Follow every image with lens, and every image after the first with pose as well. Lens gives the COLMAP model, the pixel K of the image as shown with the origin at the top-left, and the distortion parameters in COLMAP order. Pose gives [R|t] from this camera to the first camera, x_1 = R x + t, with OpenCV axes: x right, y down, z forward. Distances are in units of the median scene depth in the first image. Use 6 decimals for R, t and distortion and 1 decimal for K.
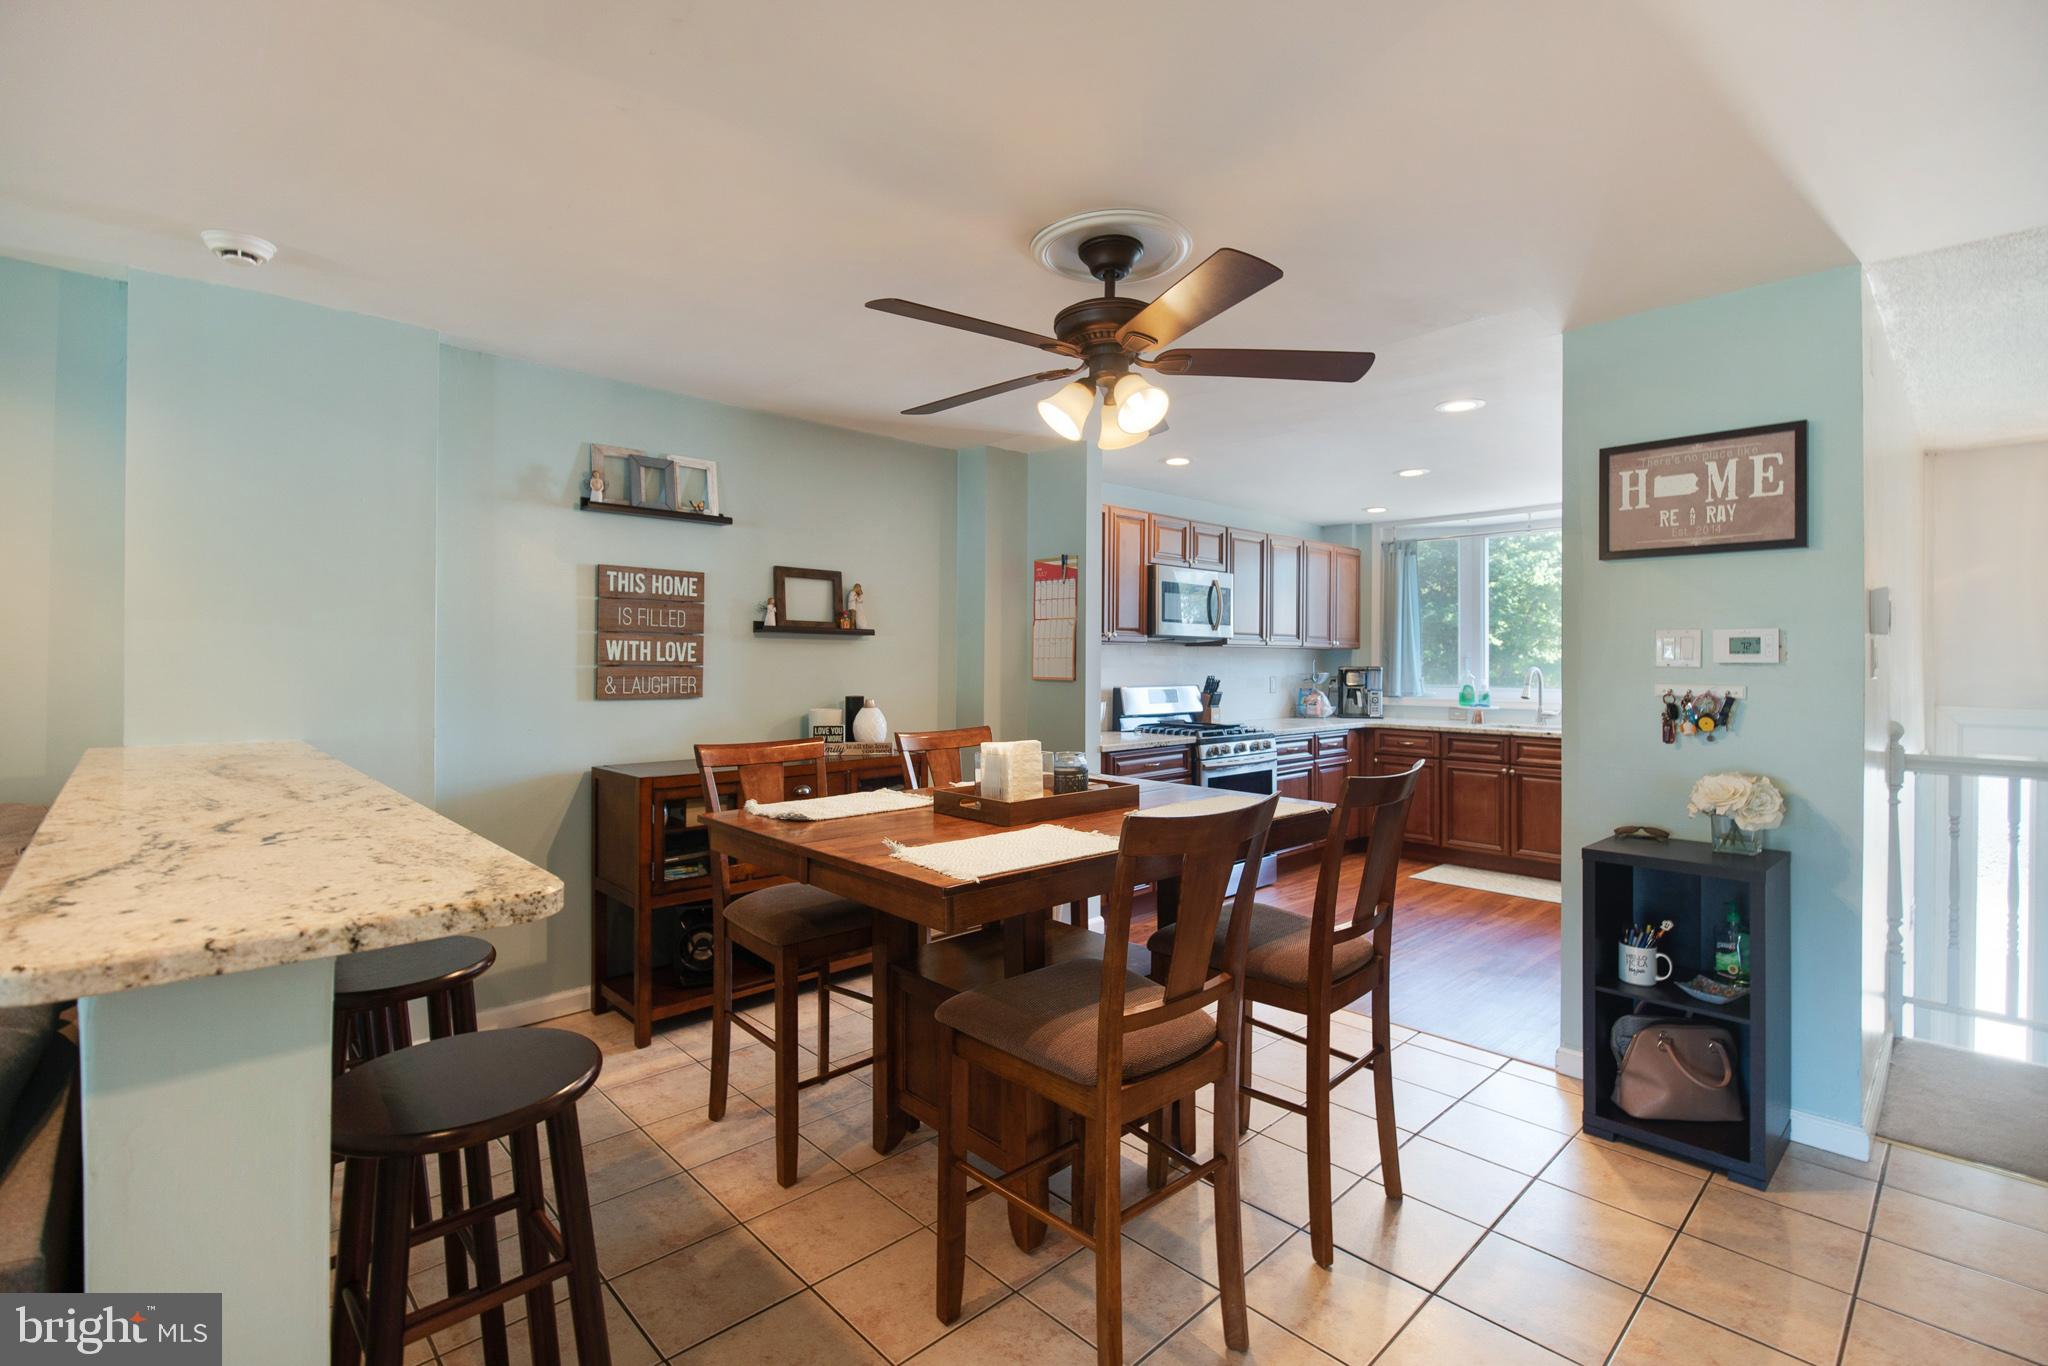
lens RADIAL K [[940.6, 0, 1019.7], [0, 940.6, 650.4], [0, 0, 1]] dist [-0.036901, 0.008168]
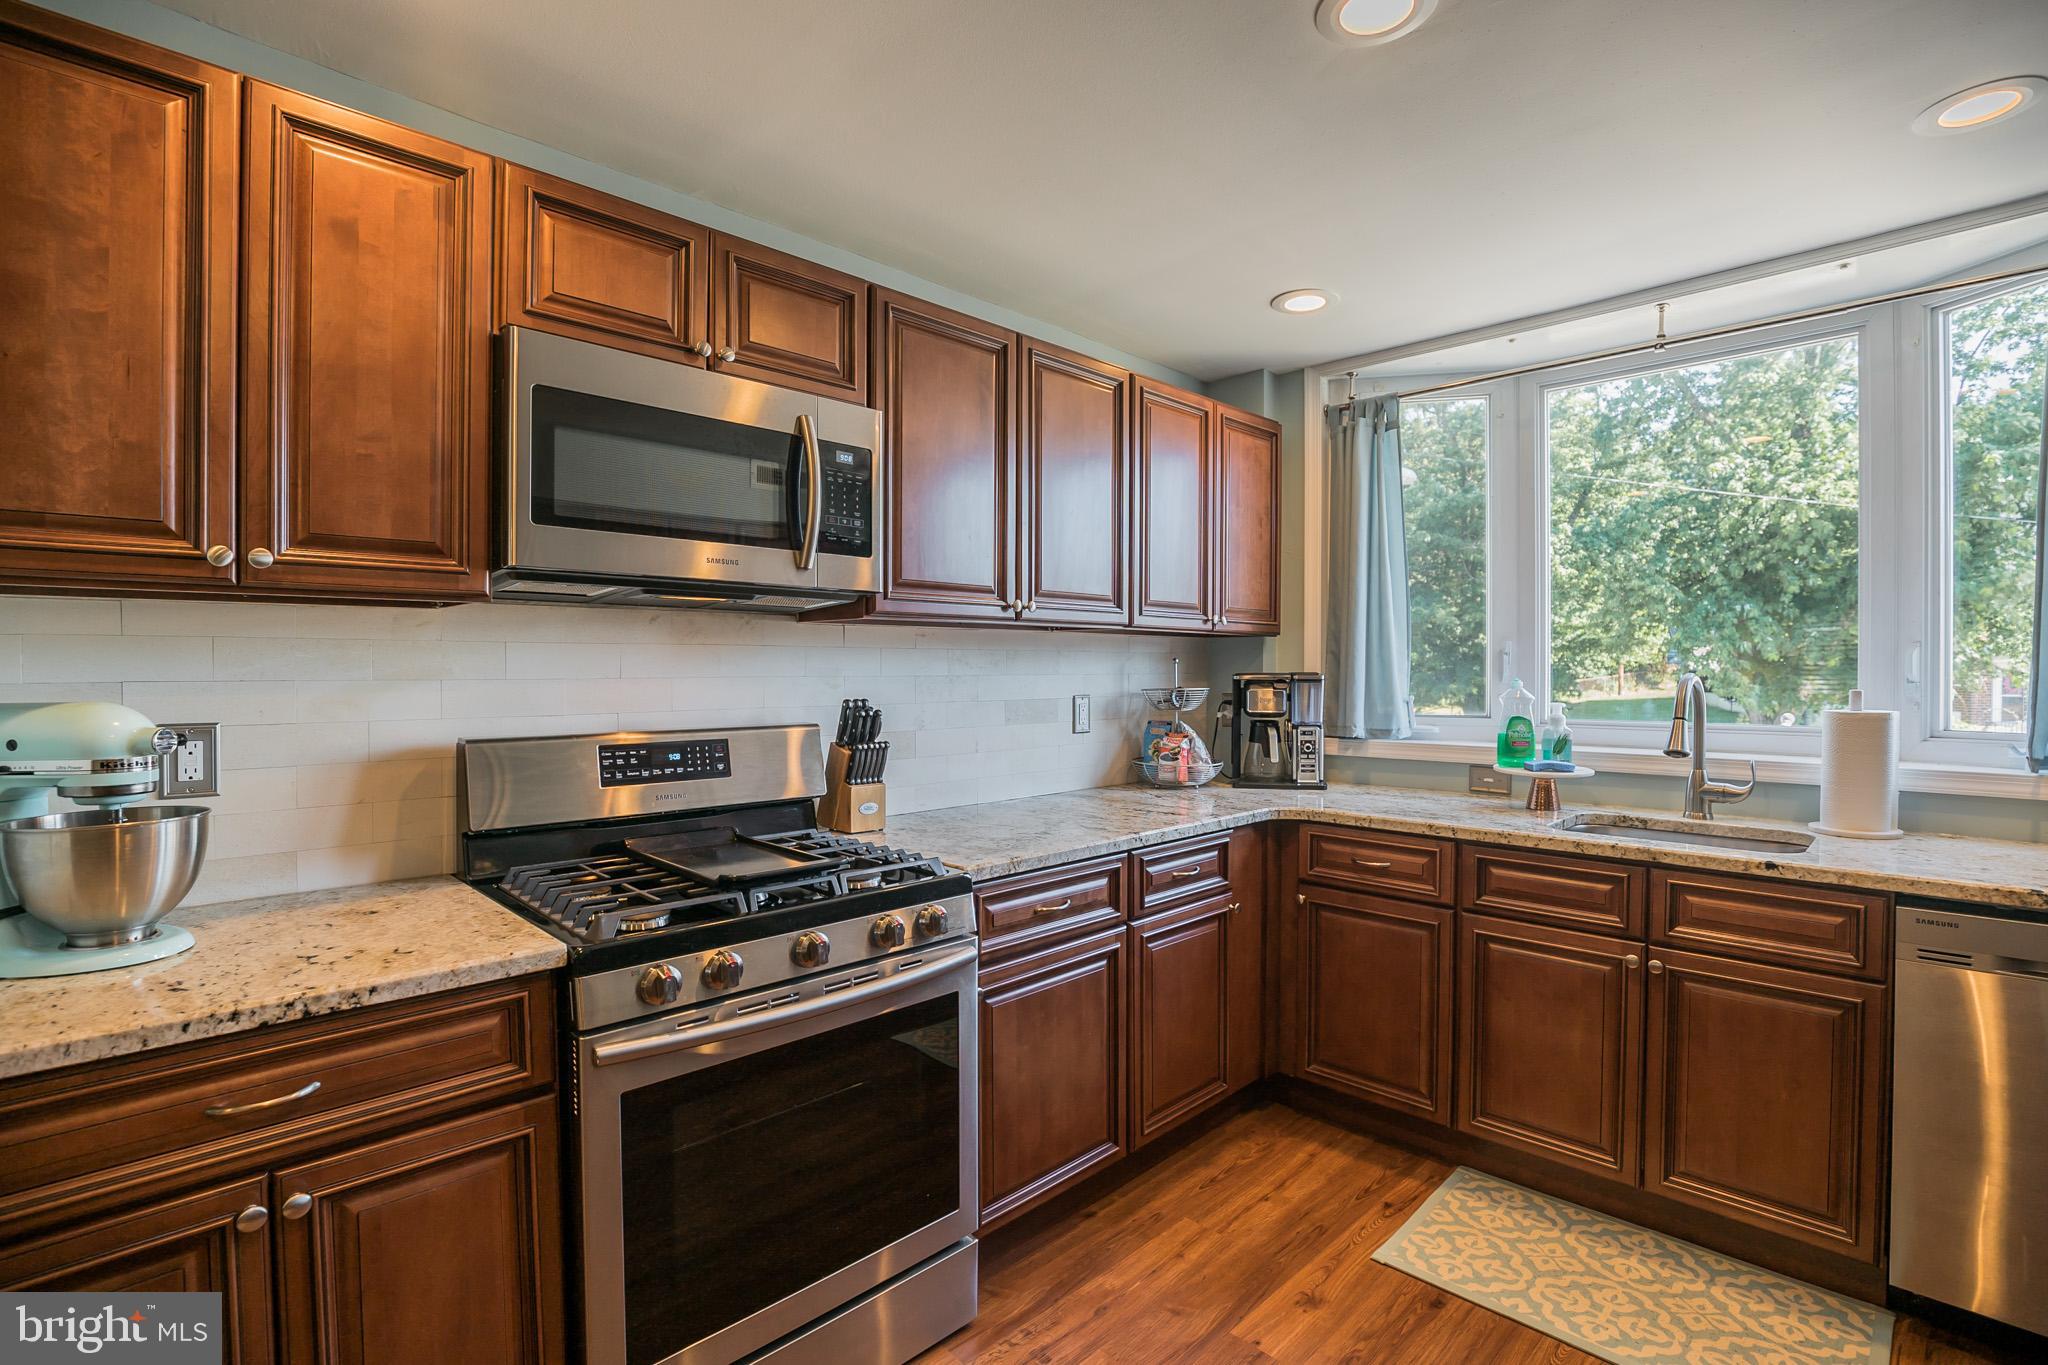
lens RADIAL K [[940.6, 0, 1062.2], [0, 940.6, 666.3], [0, 0, 1]] dist [-0.036901, 0.008168]
pose [[0.998590, -0.001675, 0.053054, 0.279673], [0.001011, 0.999921, 0.012545, 0.009747], [-0.053071, -0.012474, 0.998513, 0.653795]]
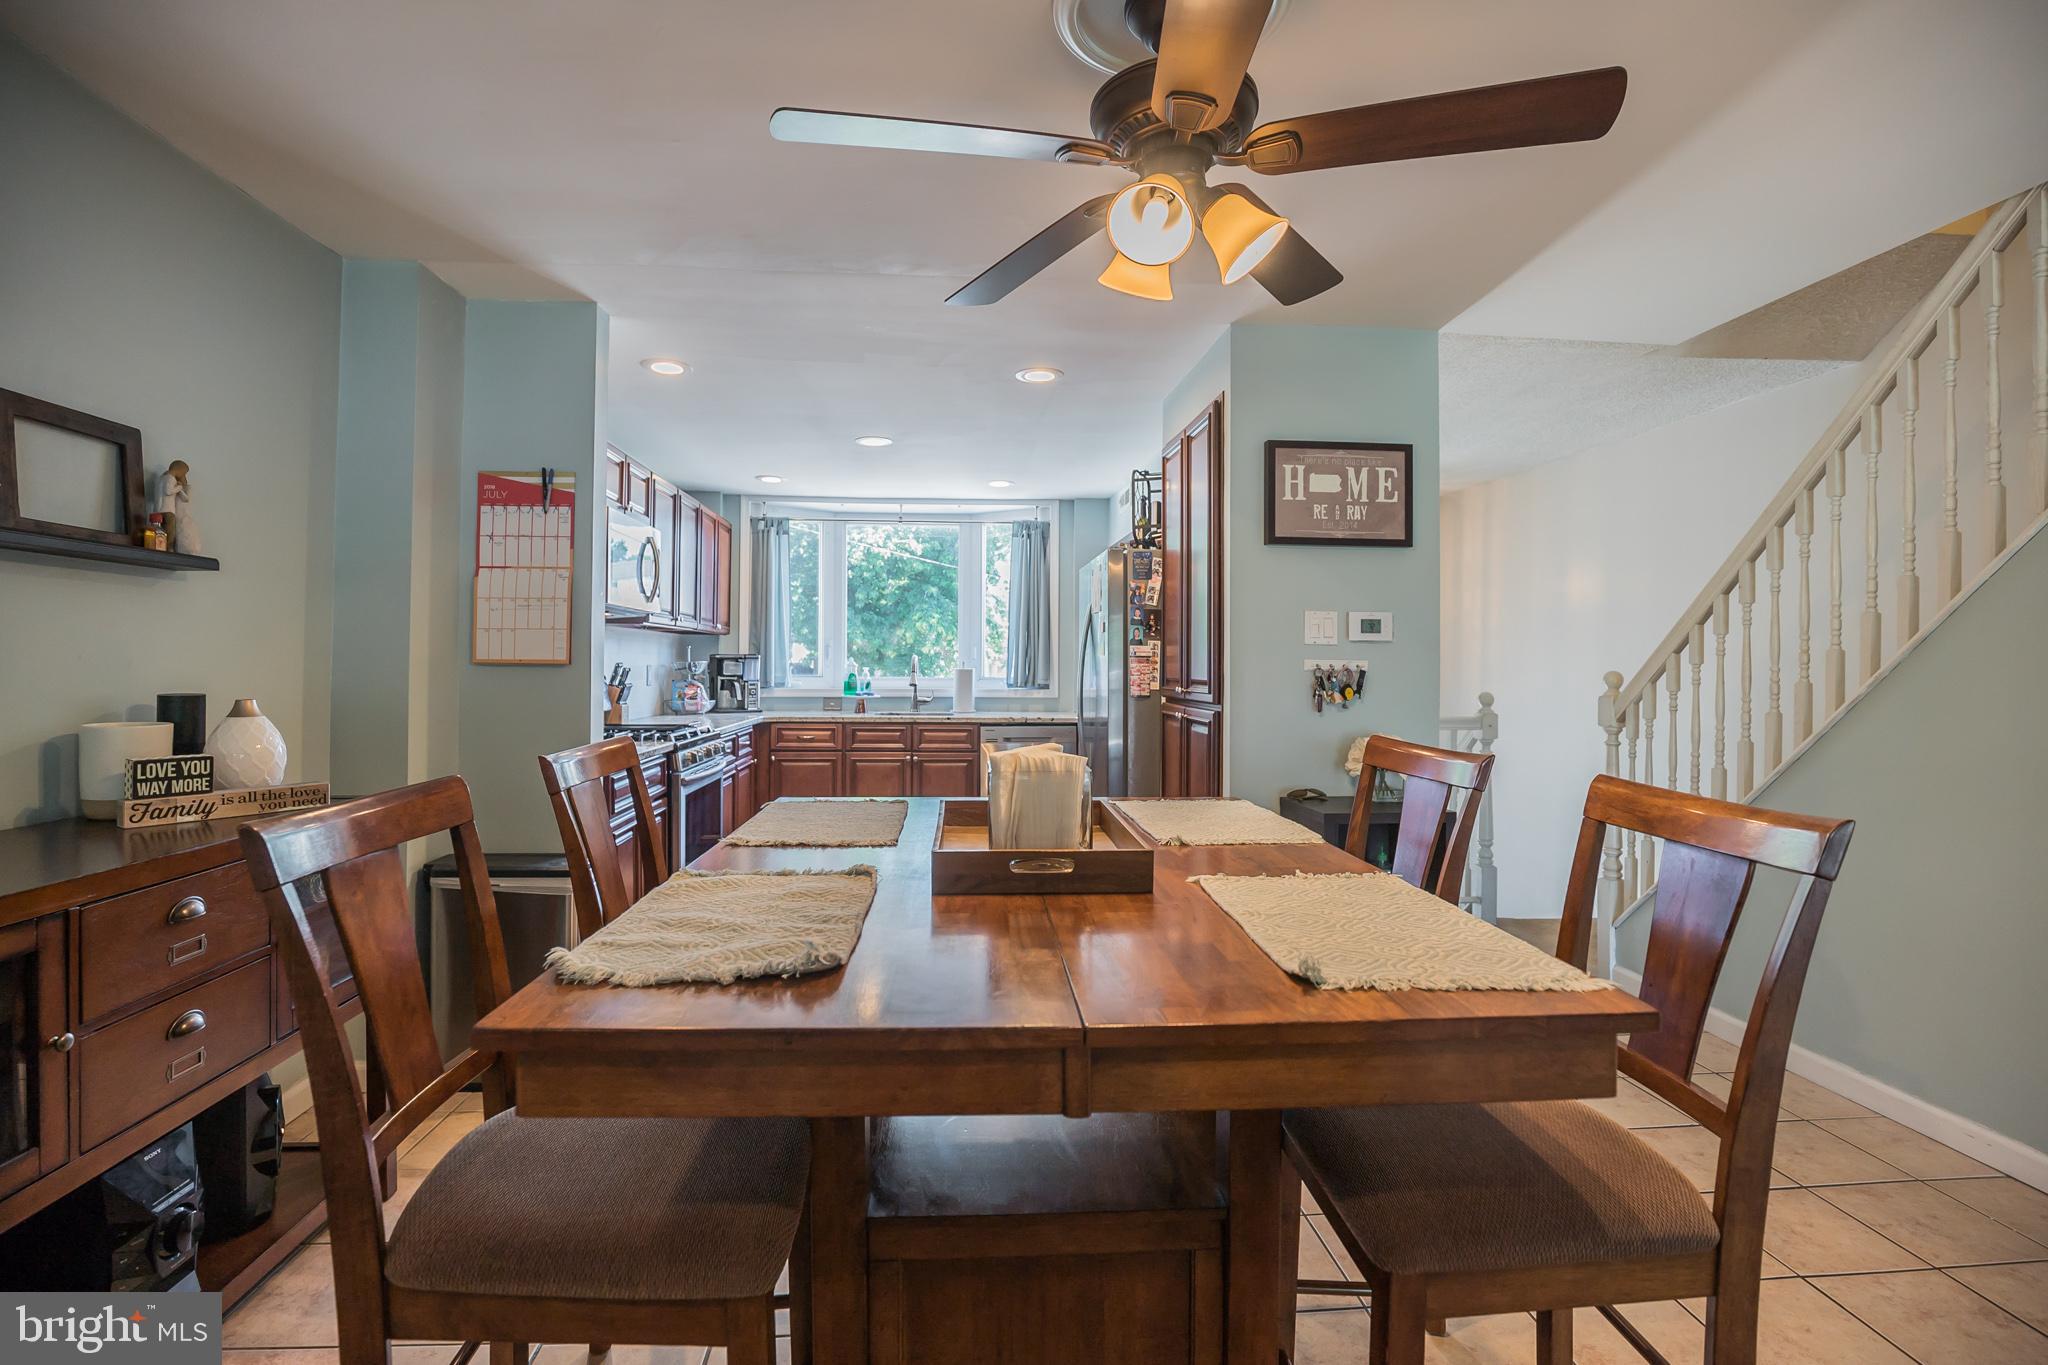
lens RADIAL K [[940.6, 0, 1003.4], [0, 940.6, 663.6], [0, 0, 1]] dist [-0.036901, 0.008168]
pose [[0.625827, 0.001193, 0.779961, -0.208154], [-0.012858, 0.999879, 0.008788, 0.017694], [-0.779856, -0.015528, 0.625767, 0.287293]]
